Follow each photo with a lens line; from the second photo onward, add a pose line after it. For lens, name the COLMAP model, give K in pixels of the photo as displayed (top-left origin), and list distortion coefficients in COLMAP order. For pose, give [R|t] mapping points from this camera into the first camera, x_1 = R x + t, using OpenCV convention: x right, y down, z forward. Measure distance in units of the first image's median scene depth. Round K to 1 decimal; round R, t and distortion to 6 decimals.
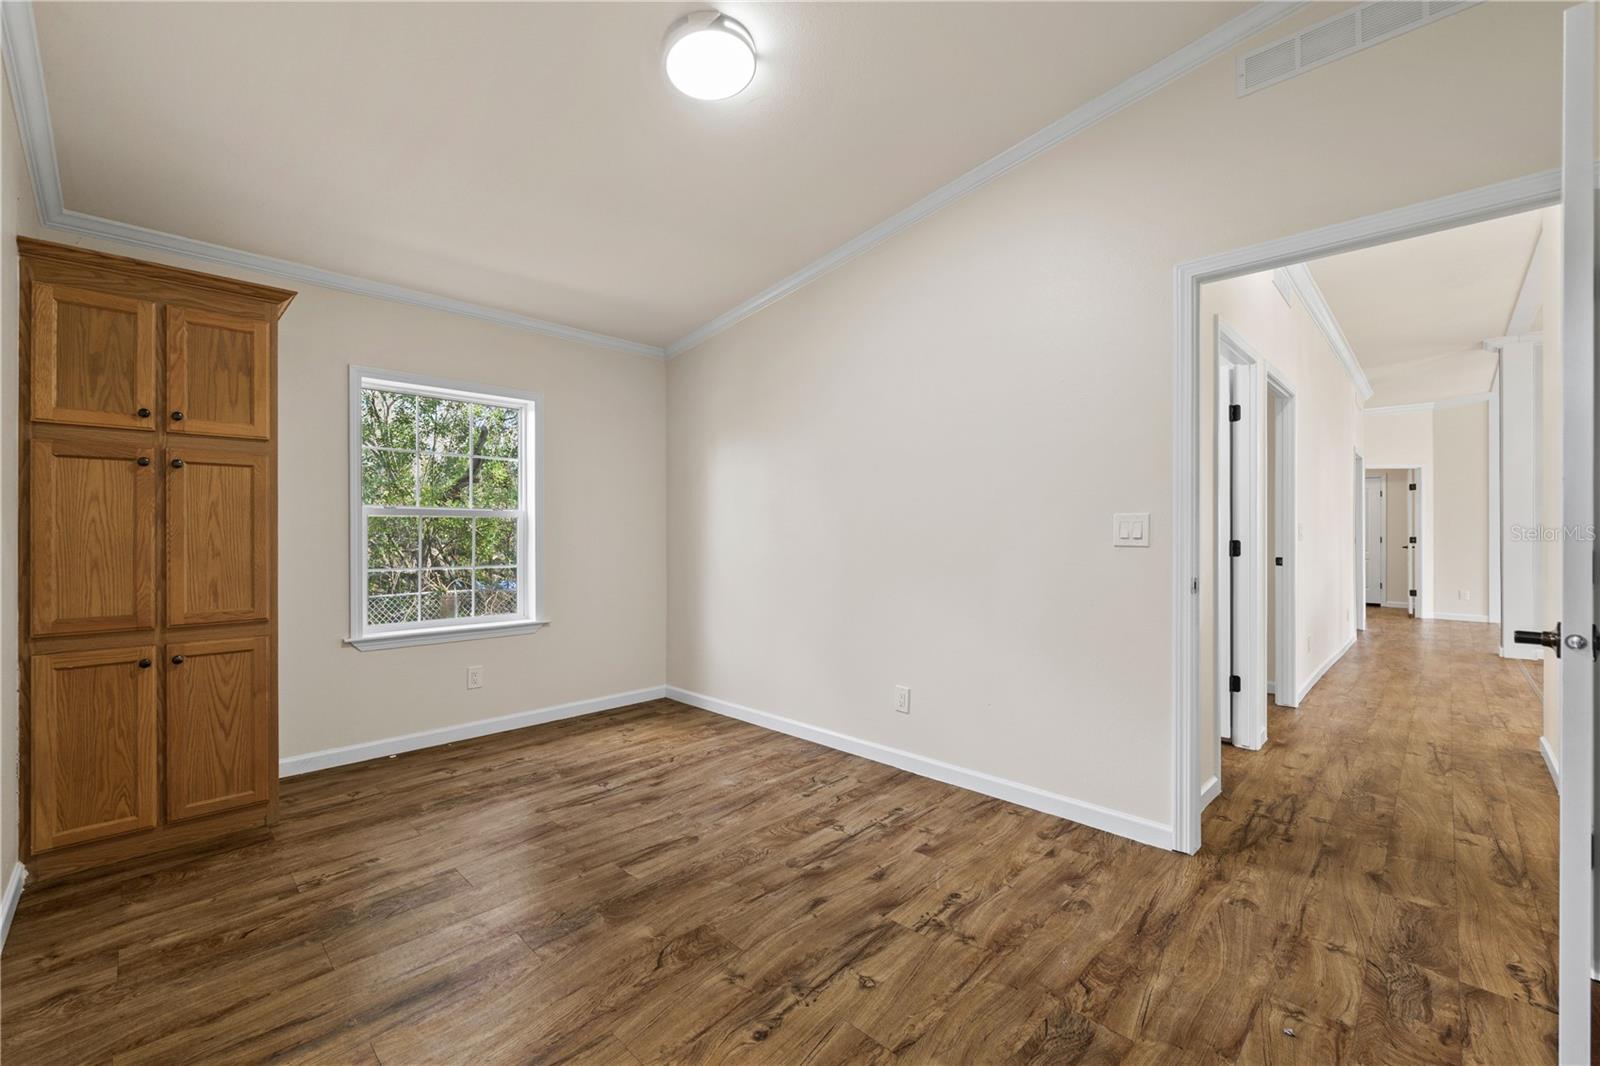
lens RADIAL K [[657.2, 0, 791.6], [0, 657.2, 529.6], [0, 0, 1]] dist [-0.004824, -0.000036]
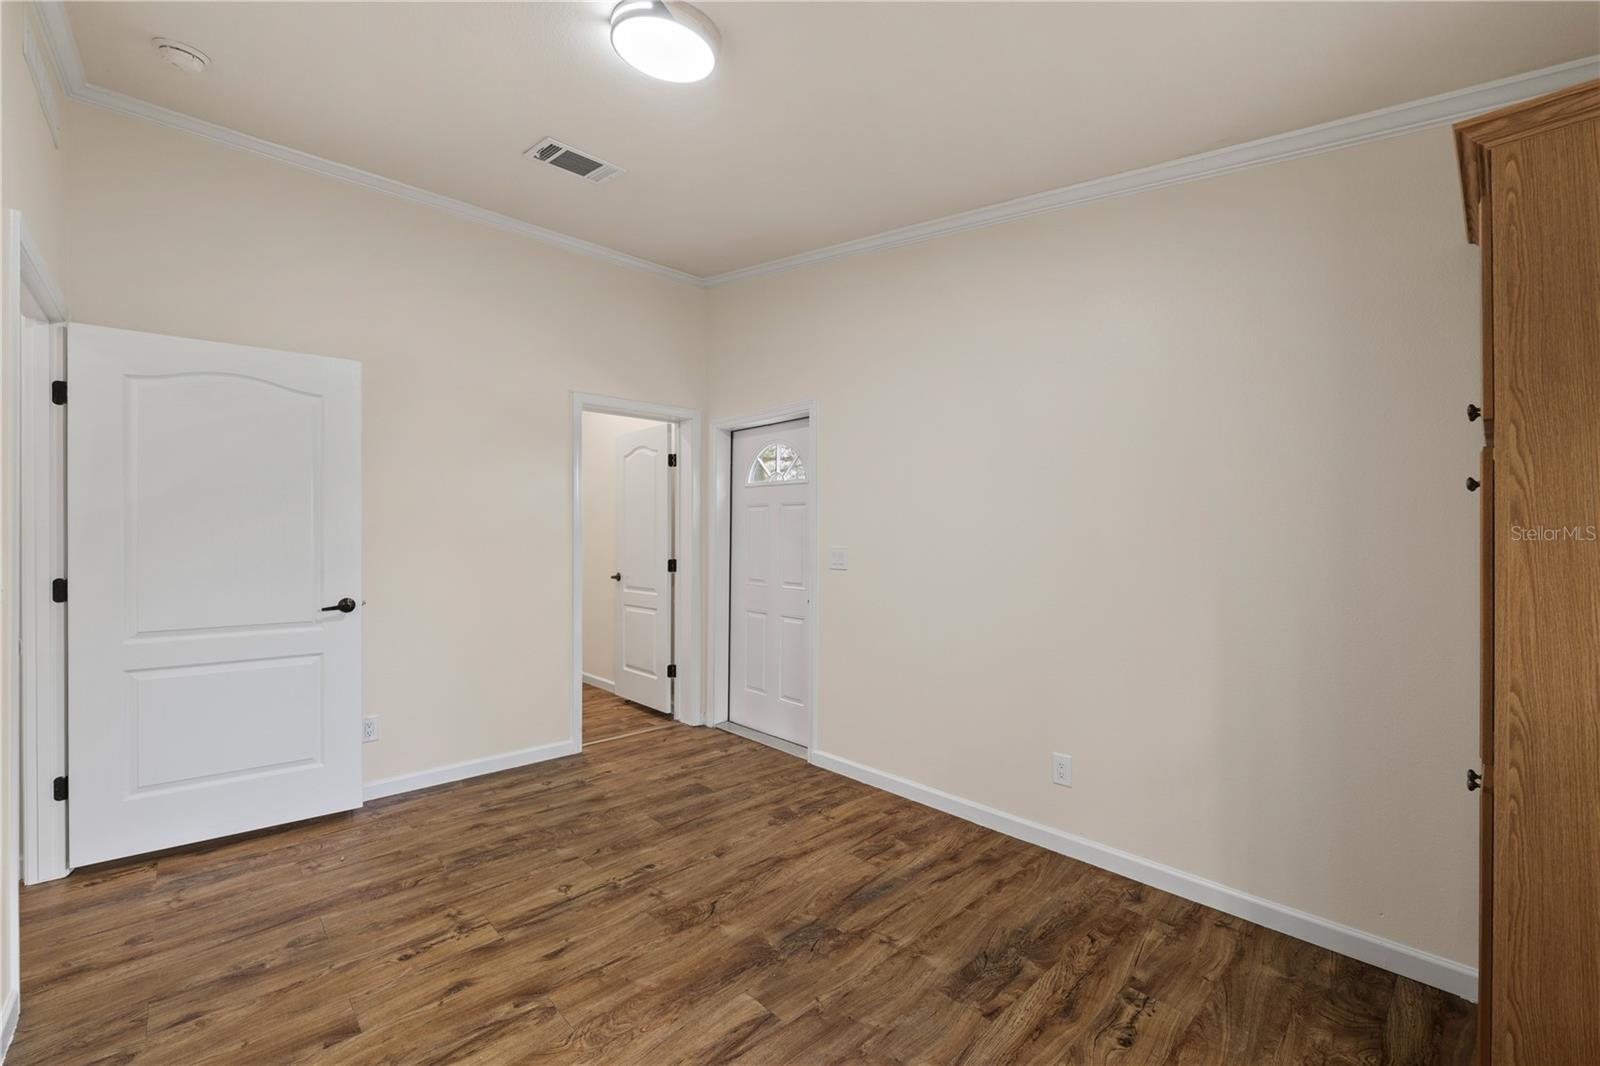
lens RADIAL K [[657.2, 0, 796.9], [0, 657.2, 538.9], [0, 0, 1]] dist [-0.004824, -0.000036]
pose [[-0.999484, -0.001585, 0.032068, -0.233587], [-0.001667, 0.999995, -0.002552, -0.028333], [-0.032064, -0.002604, -0.999482, 1.314108]]
